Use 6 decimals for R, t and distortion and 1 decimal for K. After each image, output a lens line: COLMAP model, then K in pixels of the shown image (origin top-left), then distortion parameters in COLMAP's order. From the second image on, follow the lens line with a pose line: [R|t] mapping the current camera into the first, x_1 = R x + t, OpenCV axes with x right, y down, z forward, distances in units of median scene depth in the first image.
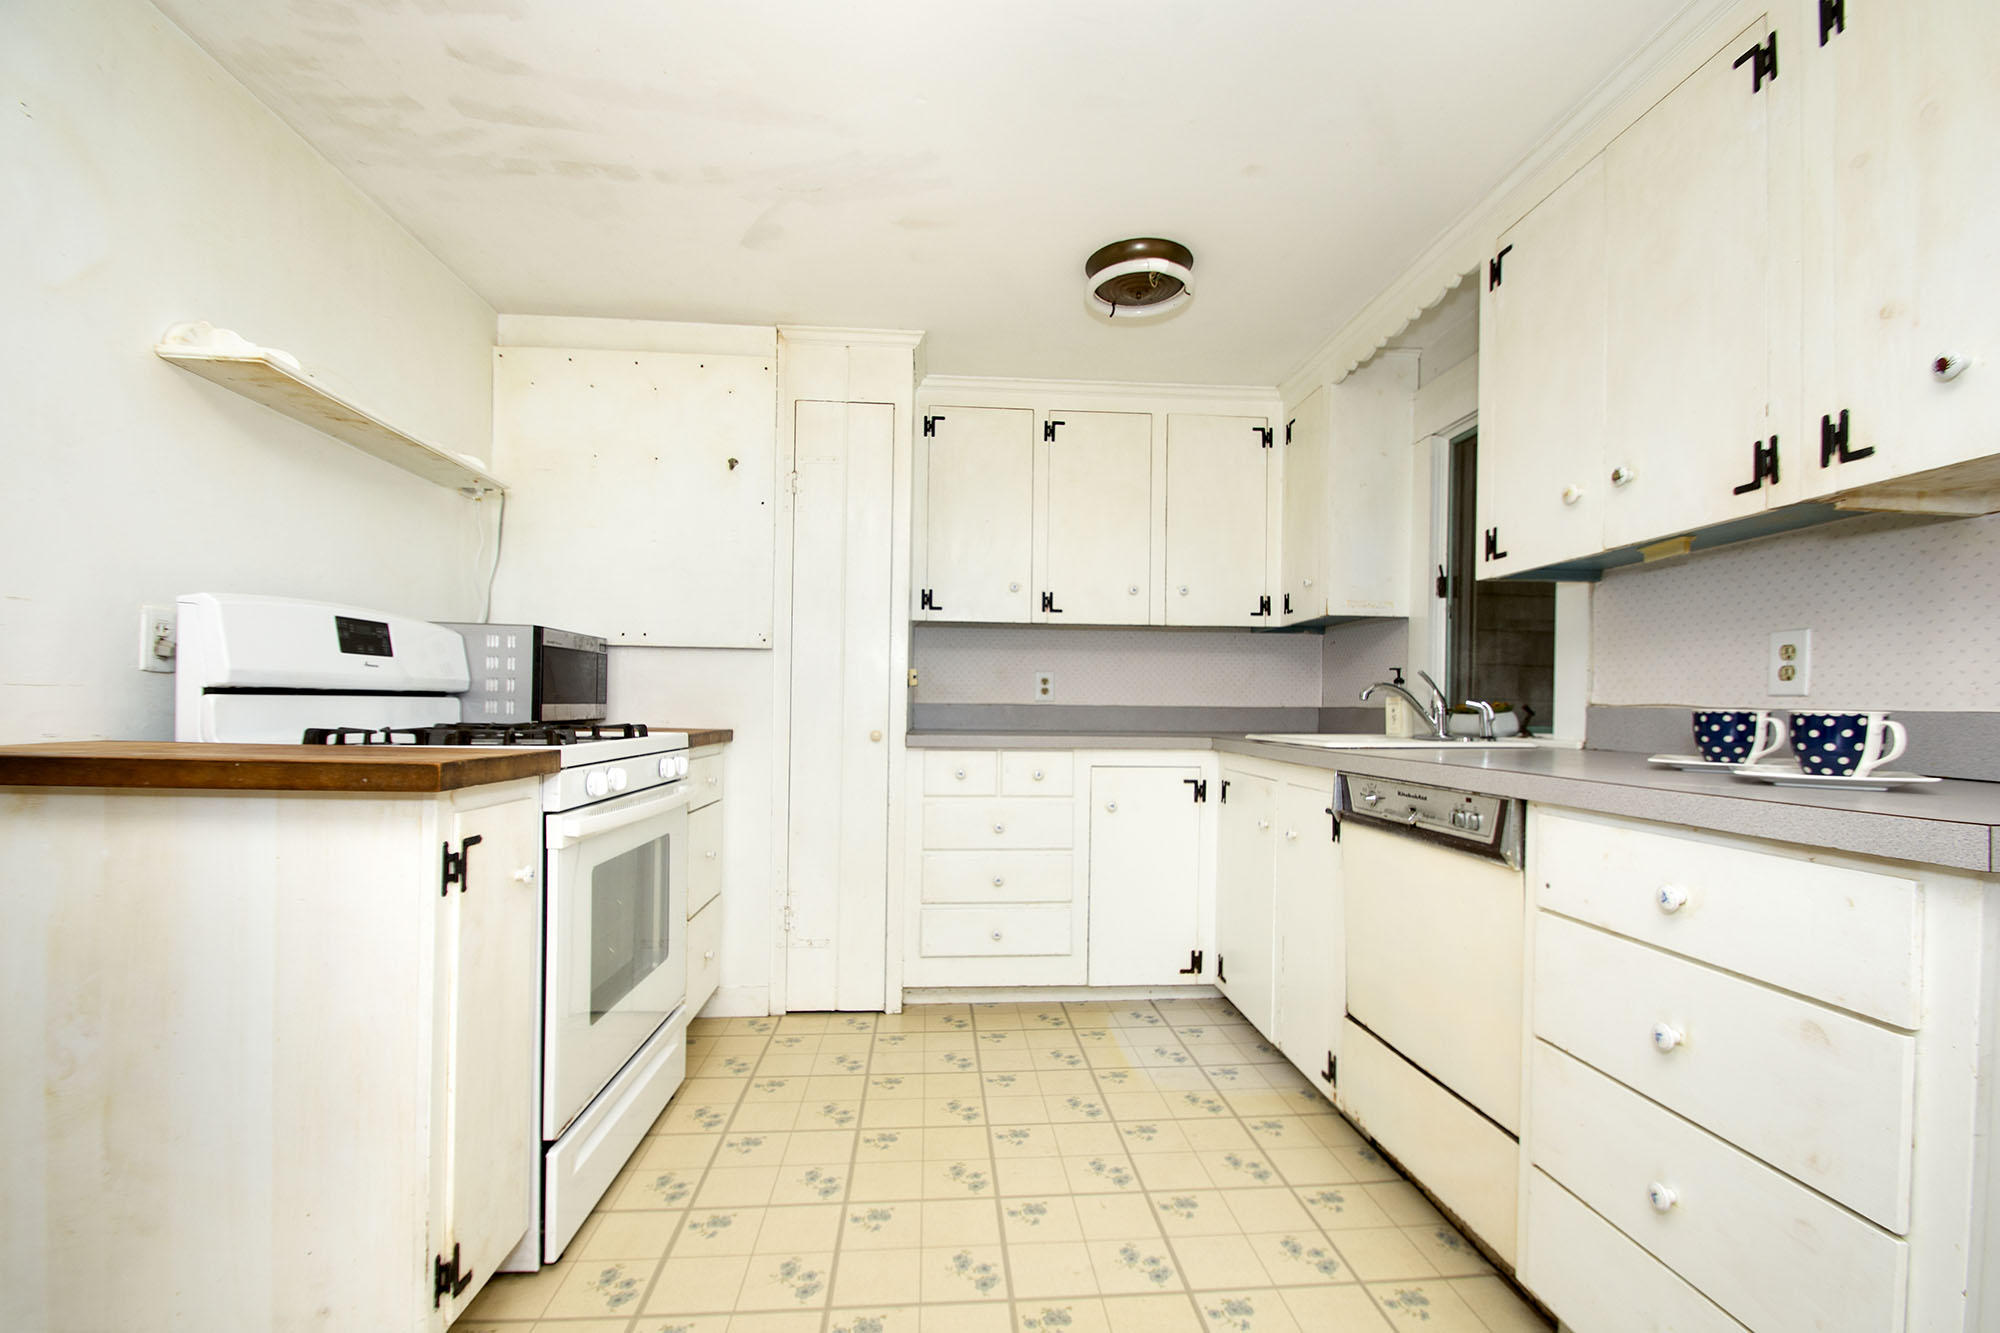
lens RADIAL K [[911.1, 0, 1027.7], [0, 911.1, 711.4], [0, 0, 1]] dist [0.029695, -0.021115]
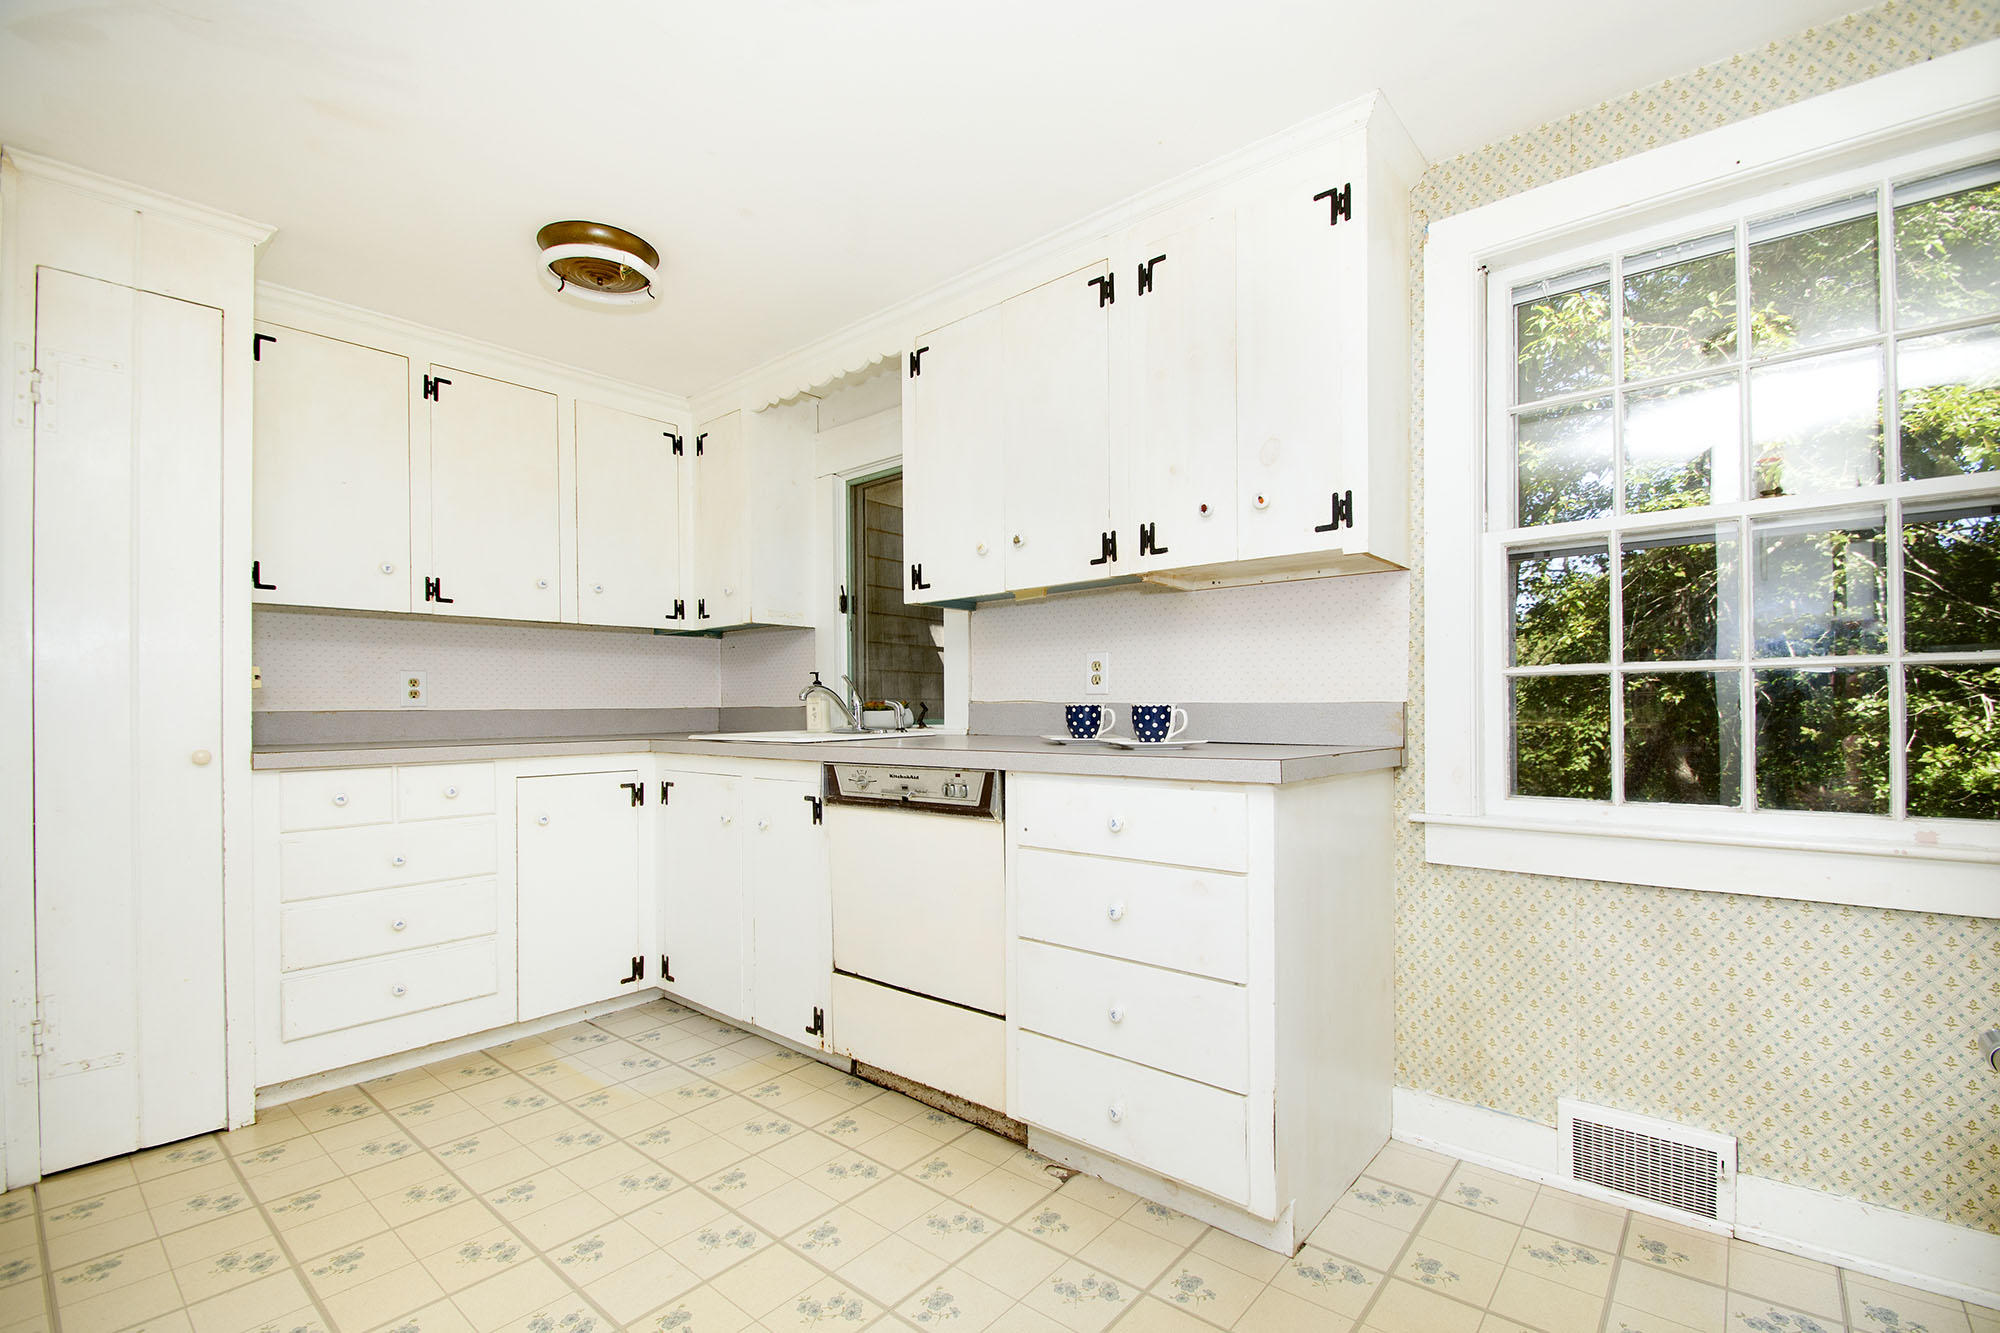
lens RADIAL K [[911.1, 0, 1027.7], [0, 911.1, 711.4], [0, 0, 1]] dist [0.029695, -0.021115]
pose [[0.688079, -0.021998, 0.725302, -0.274336], [0.021110, 0.999724, 0.010295, -0.004459], [-0.725329, 0.008227, 0.688354, 0.015219]]
